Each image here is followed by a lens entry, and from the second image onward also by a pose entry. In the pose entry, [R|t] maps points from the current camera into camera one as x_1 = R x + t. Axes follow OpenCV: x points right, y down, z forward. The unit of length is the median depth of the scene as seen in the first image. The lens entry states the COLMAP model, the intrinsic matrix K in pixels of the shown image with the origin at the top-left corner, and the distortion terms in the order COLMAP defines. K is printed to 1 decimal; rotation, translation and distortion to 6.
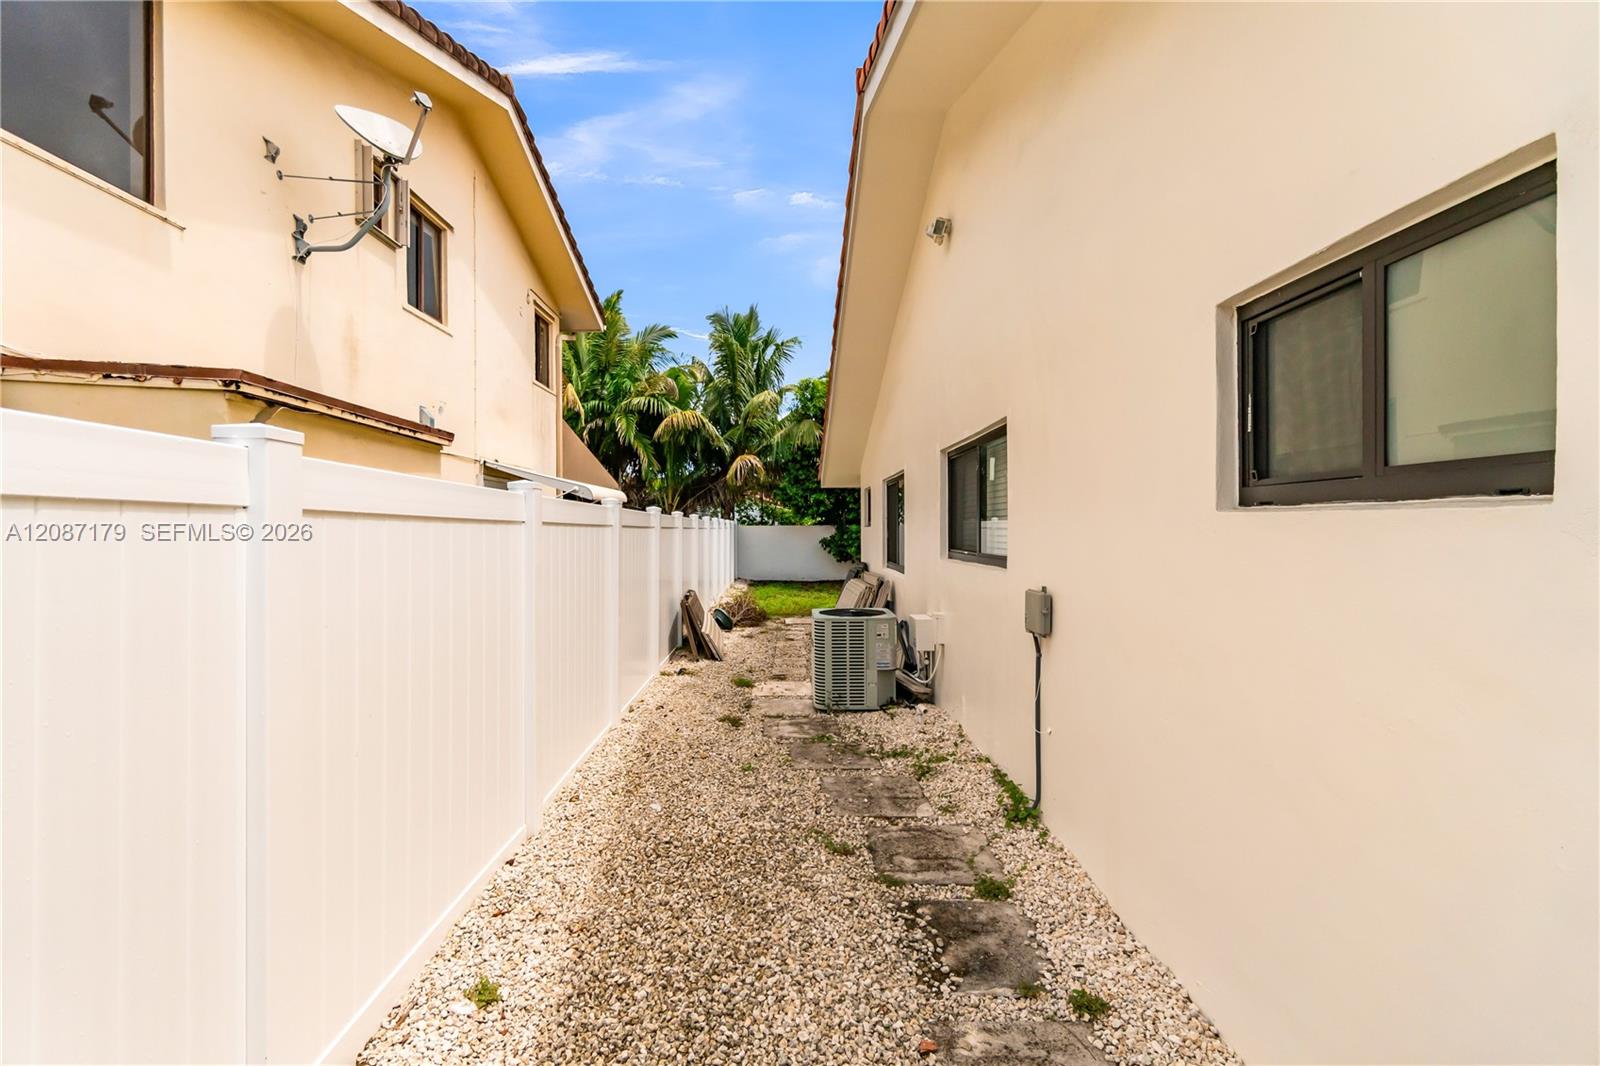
lens RADIAL K [[699.8, 0, 800.0], [0, 699.8, 534.2], [0, 0, 1]] dist [0.002475, -0.000177]
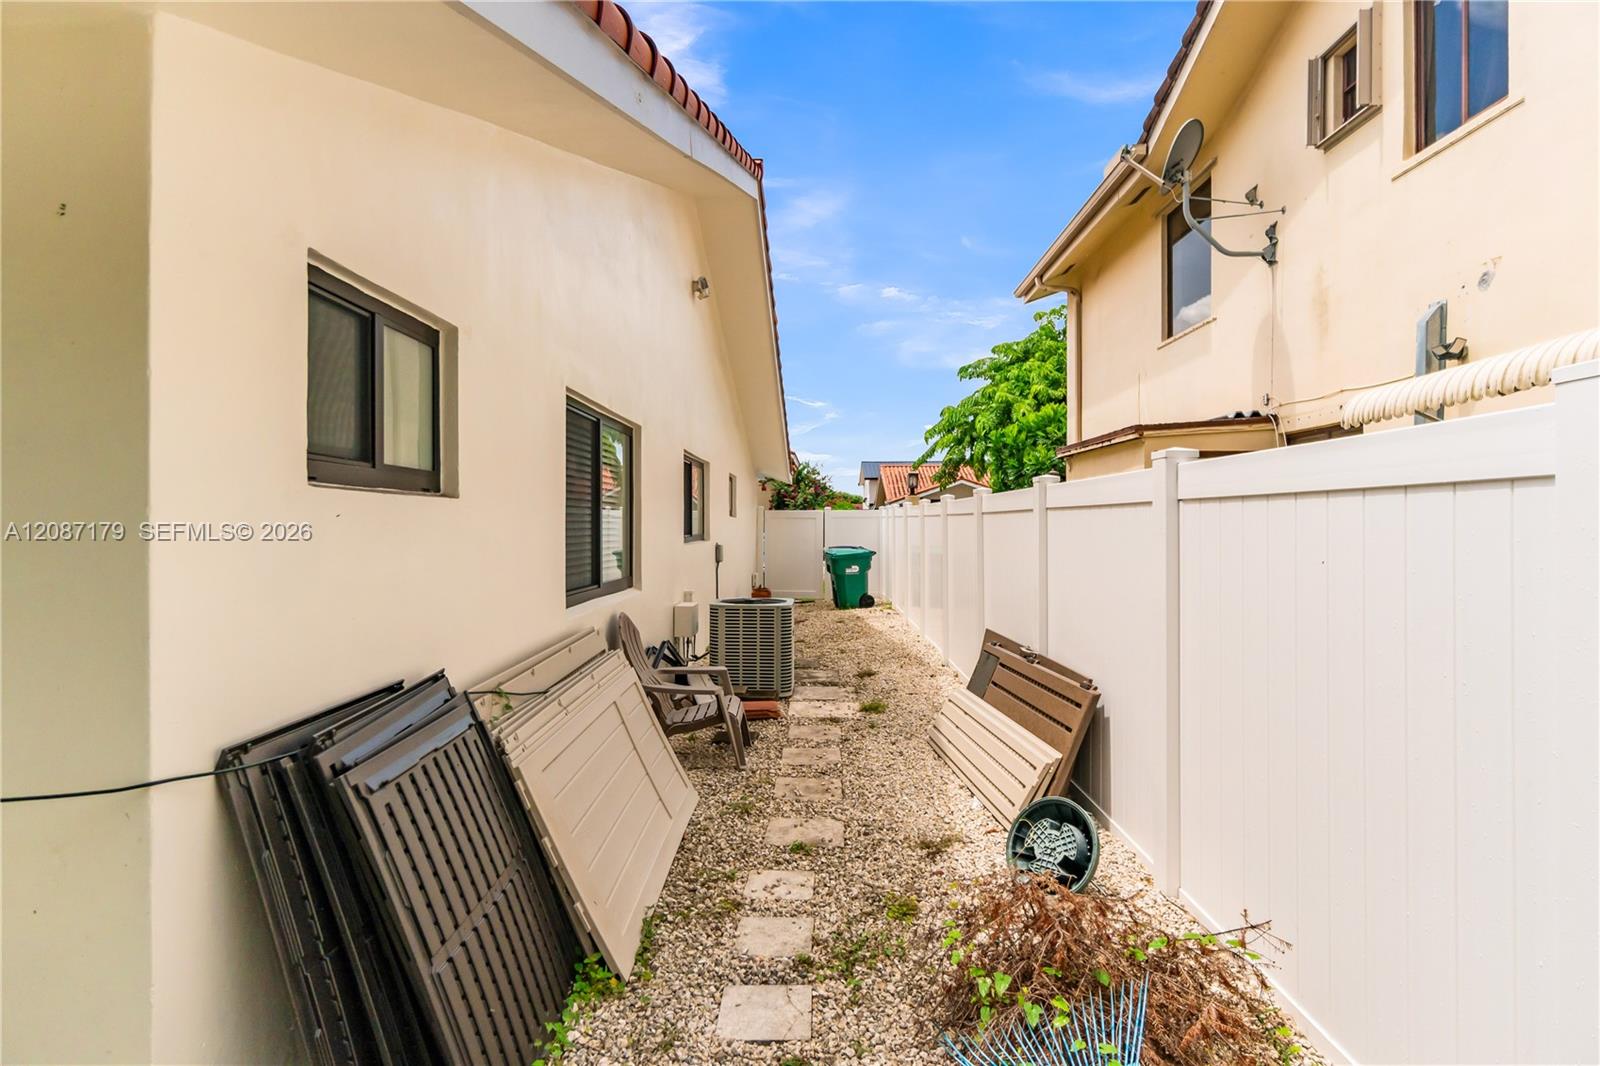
lens RADIAL K [[829.7, 0, 800.9], [0, 829.7, 524.7], [0, 0, 1]] dist [-0.000109, -0.000007]
pose [[-0.999437, -0.000143, 0.033538, -0.031360], [0.000123, 0.999969, 0.007912, -0.000572], [-0.033538, 0.007912, -0.999406, 2.057782]]
